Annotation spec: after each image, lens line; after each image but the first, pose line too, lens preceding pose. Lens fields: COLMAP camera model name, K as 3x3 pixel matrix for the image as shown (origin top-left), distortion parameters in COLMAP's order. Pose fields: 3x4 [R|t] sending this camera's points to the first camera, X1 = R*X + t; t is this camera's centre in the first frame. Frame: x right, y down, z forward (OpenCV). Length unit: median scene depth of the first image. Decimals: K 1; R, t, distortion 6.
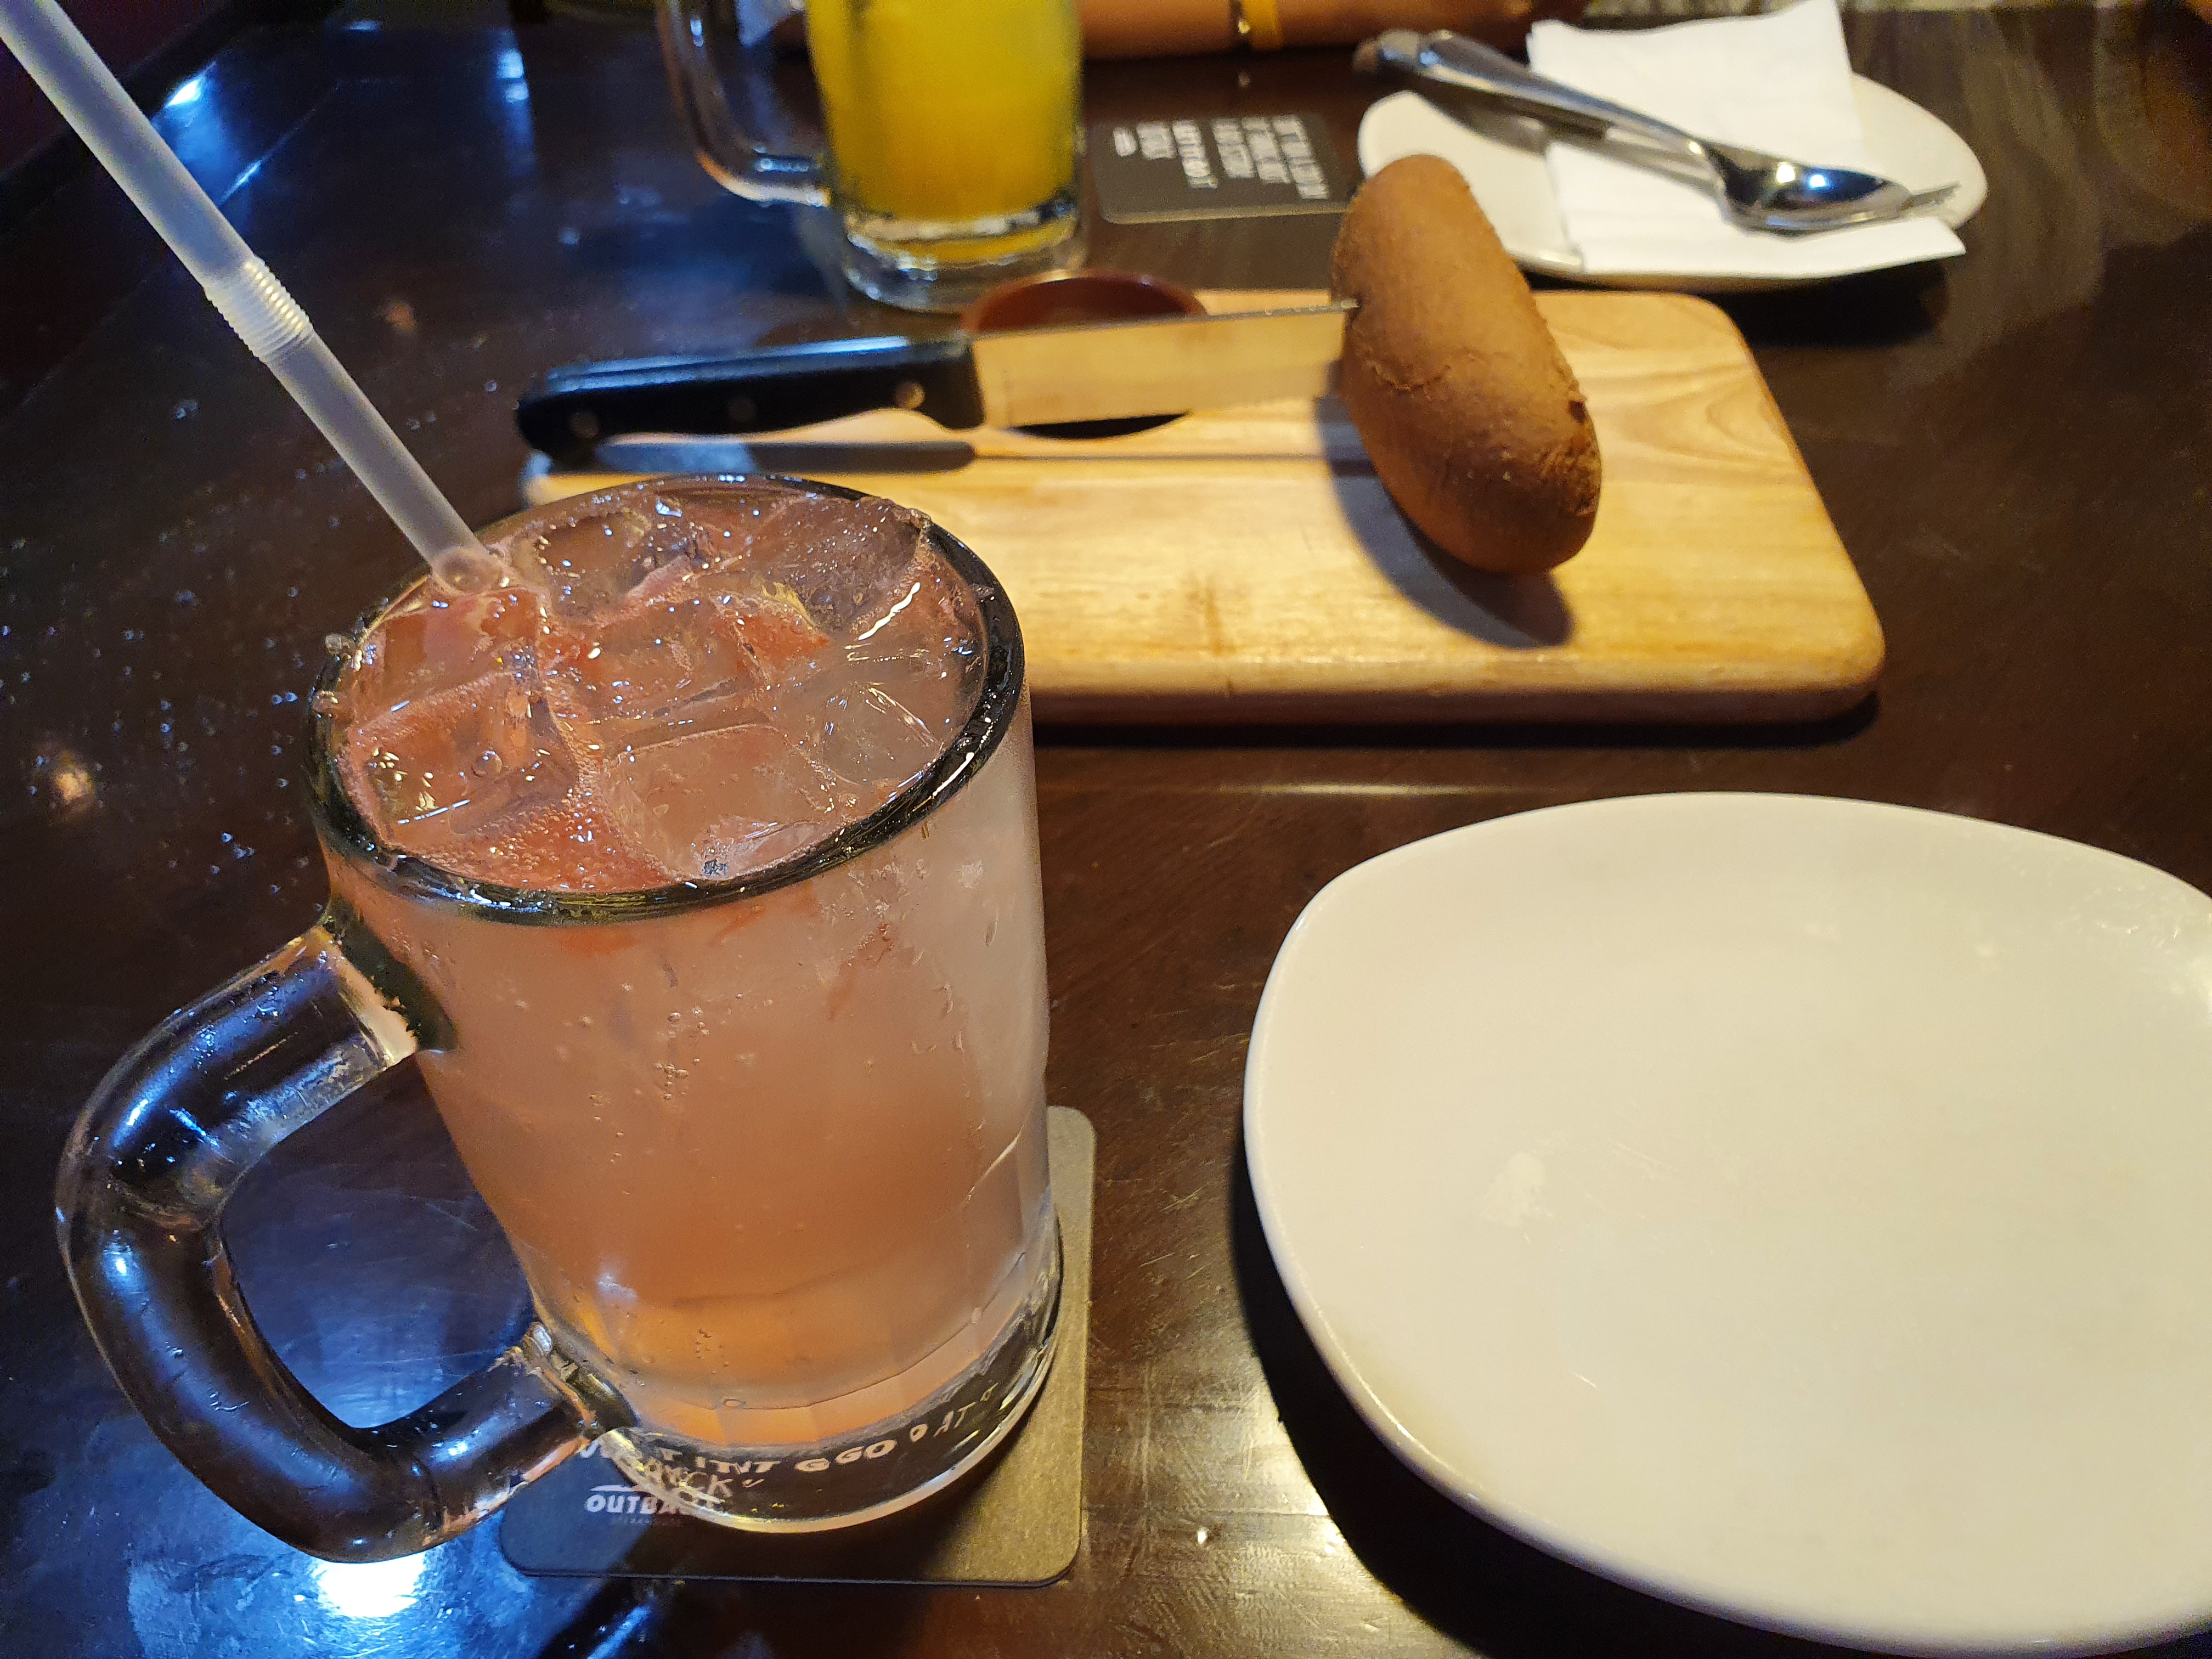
lens RADIAL K [[1797.9, 0, 1106.0], [0, 1797.9, 829.5], [0, 0, 1]] dist [0.000587, 0.009087]
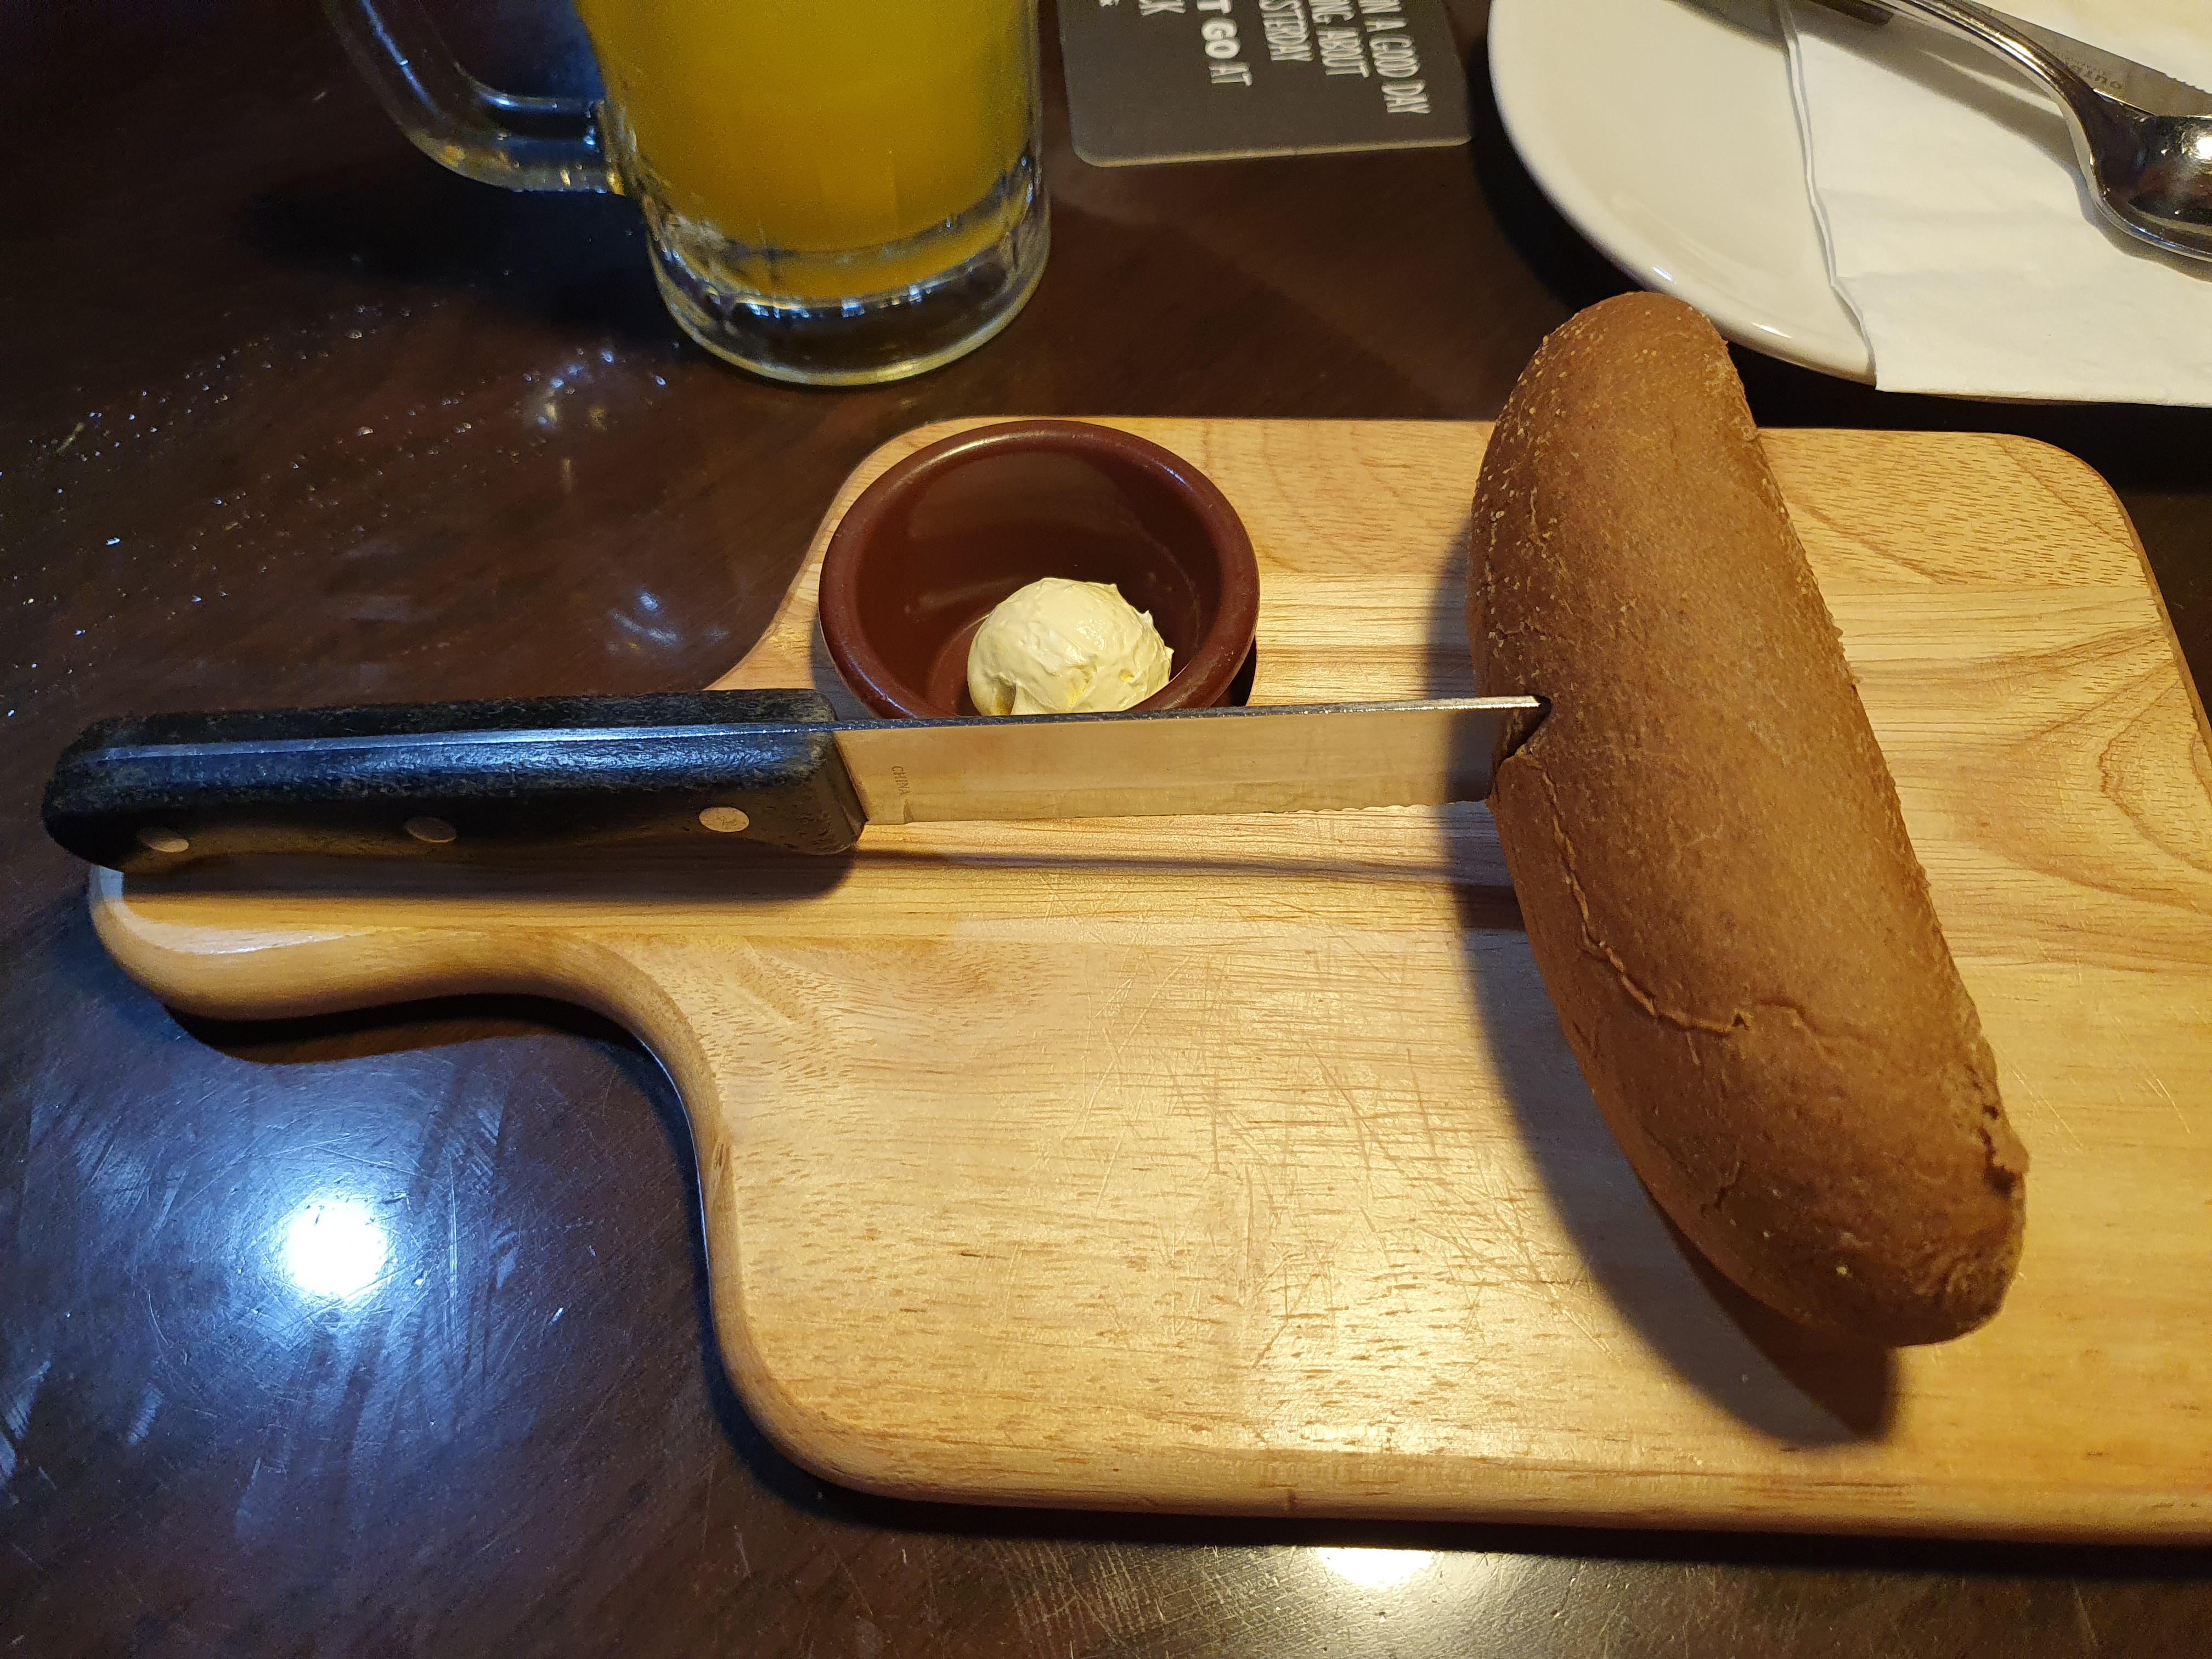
lens RADIAL K [[1797.9, 0, 1106.0], [0, 1797.9, 829.5], [0, 0, 1]] dist [0.000587, 0.009087]
pose [[0.999909, -0.001676, 0.013420, 0.002643], [-0.002104, 0.960925, 0.276801, -0.388868], [-0.013360, -0.276803, 0.960834, 0.453498]]
